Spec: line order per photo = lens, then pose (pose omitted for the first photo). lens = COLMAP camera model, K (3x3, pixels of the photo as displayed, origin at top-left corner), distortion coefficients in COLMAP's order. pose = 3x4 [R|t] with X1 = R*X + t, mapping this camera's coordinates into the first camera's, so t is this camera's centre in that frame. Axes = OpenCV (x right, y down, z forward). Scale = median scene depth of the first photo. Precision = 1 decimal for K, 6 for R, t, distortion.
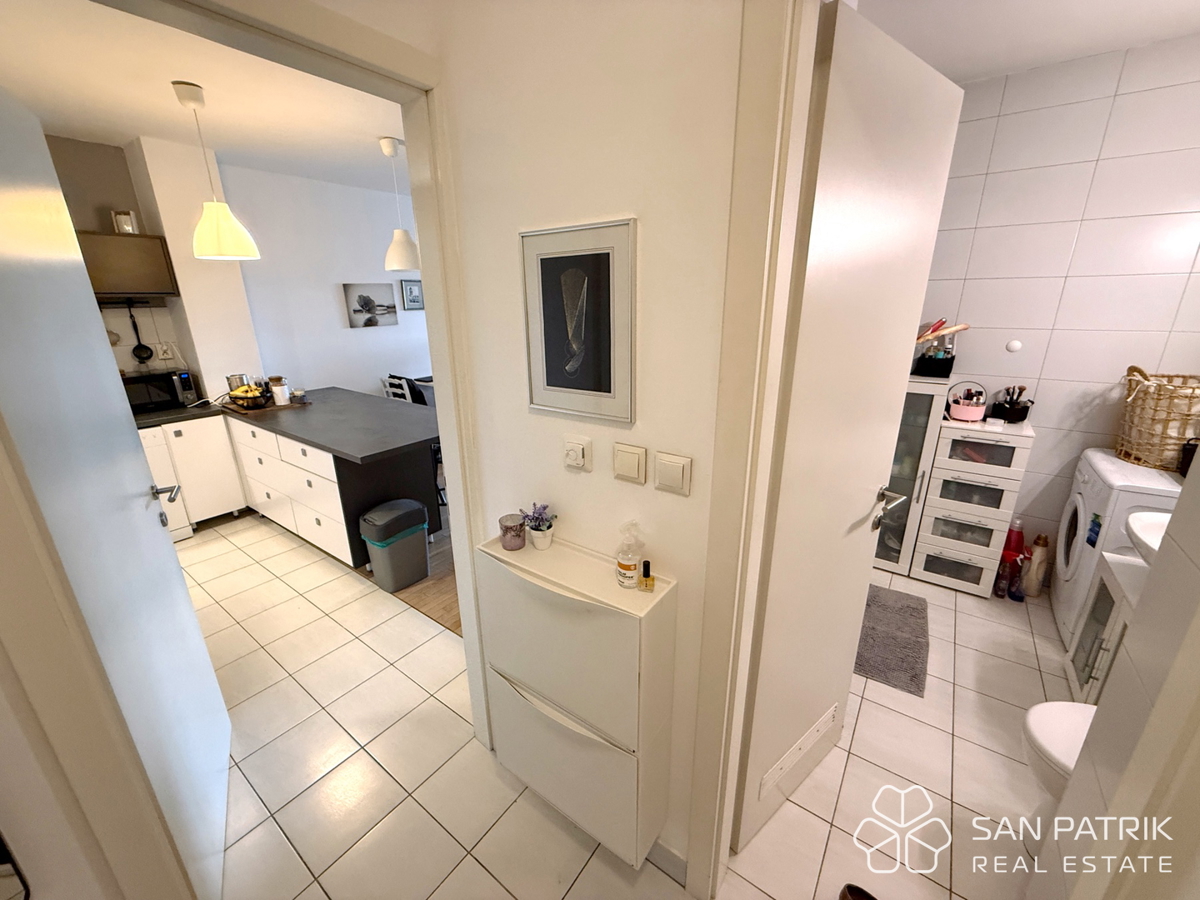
lens RADIAL K [[475.9, 0, 596.8], [0, 475.9, 449.5], [0, 0, 1]] dist [-0.000780, 0.000039]
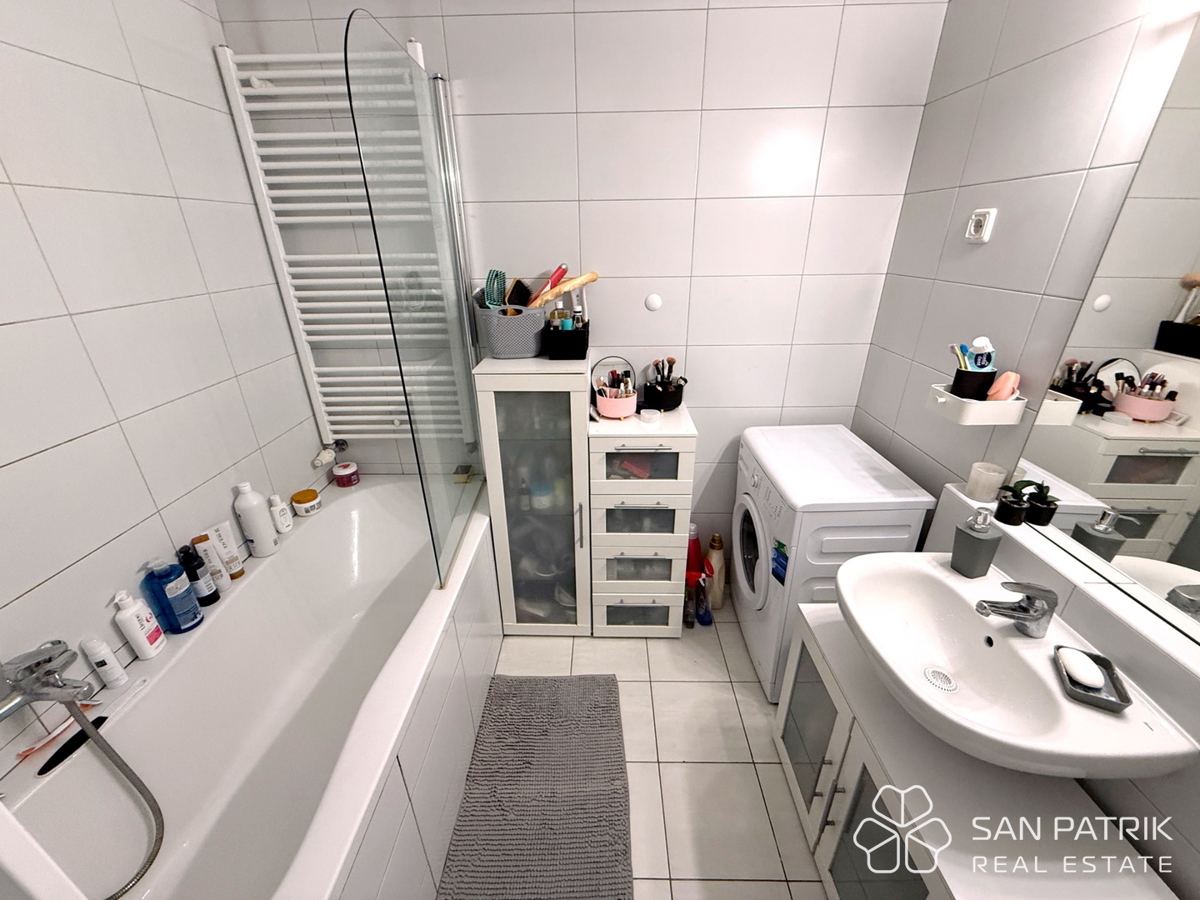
lens RADIAL K [[475.9, 0, 596.1], [0, 475.9, 448.8], [0, 0, 1]] dist [-0.000780, 0.000039]
pose [[0.818211, -0.234262, 0.525026, 0.383160], [0.177087, 0.971511, 0.157504, -0.131730], [-0.546966, -0.035896, 0.836385, 0.445124]]
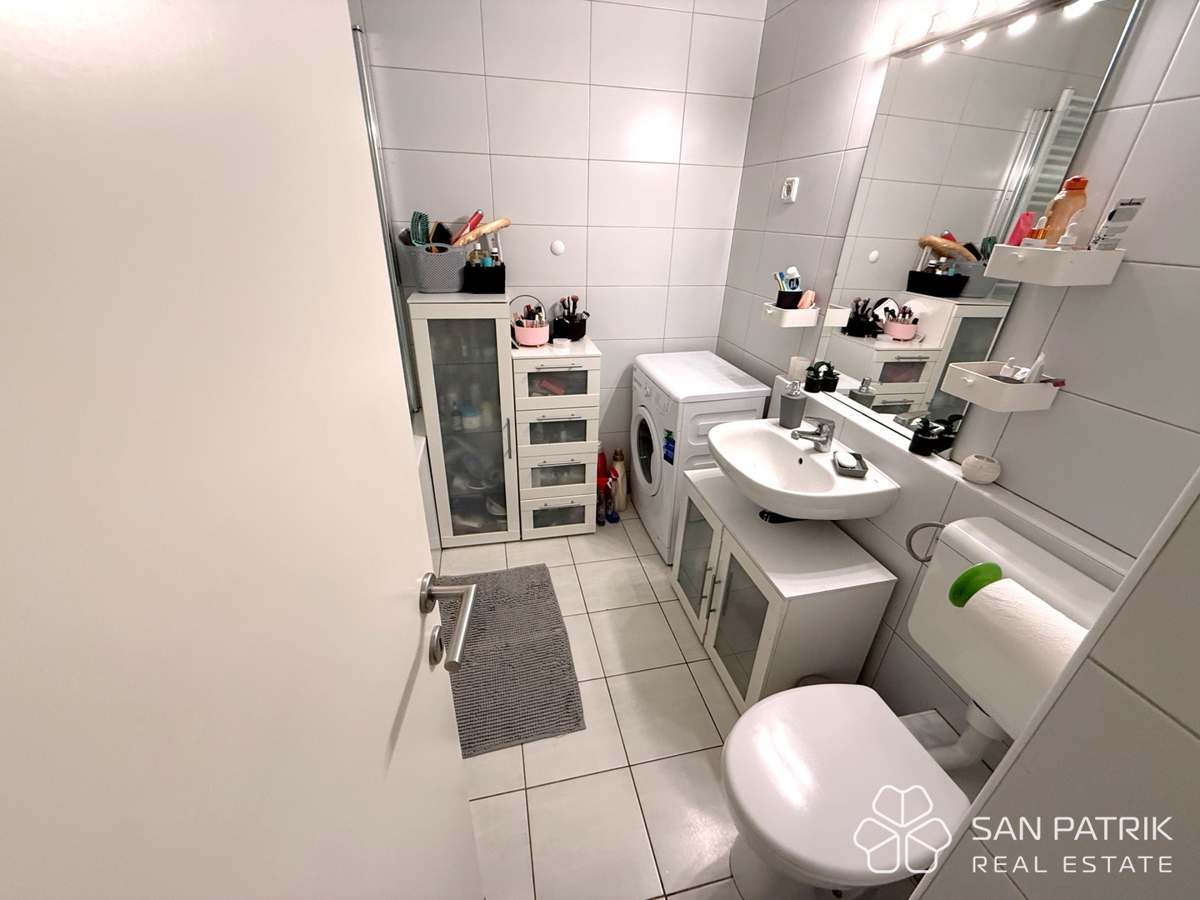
lens RADIAL K [[475.9, 0, 595.9], [0, 475.9, 449.1], [0, 0, 1]] dist [-0.000780, 0.000039]
pose [[0.659183, -0.306857, 0.686525, 0.236160], [0.193519, 0.951427, 0.239450, -0.067365], [-0.726655, -0.024986, 0.686548, 0.364712]]
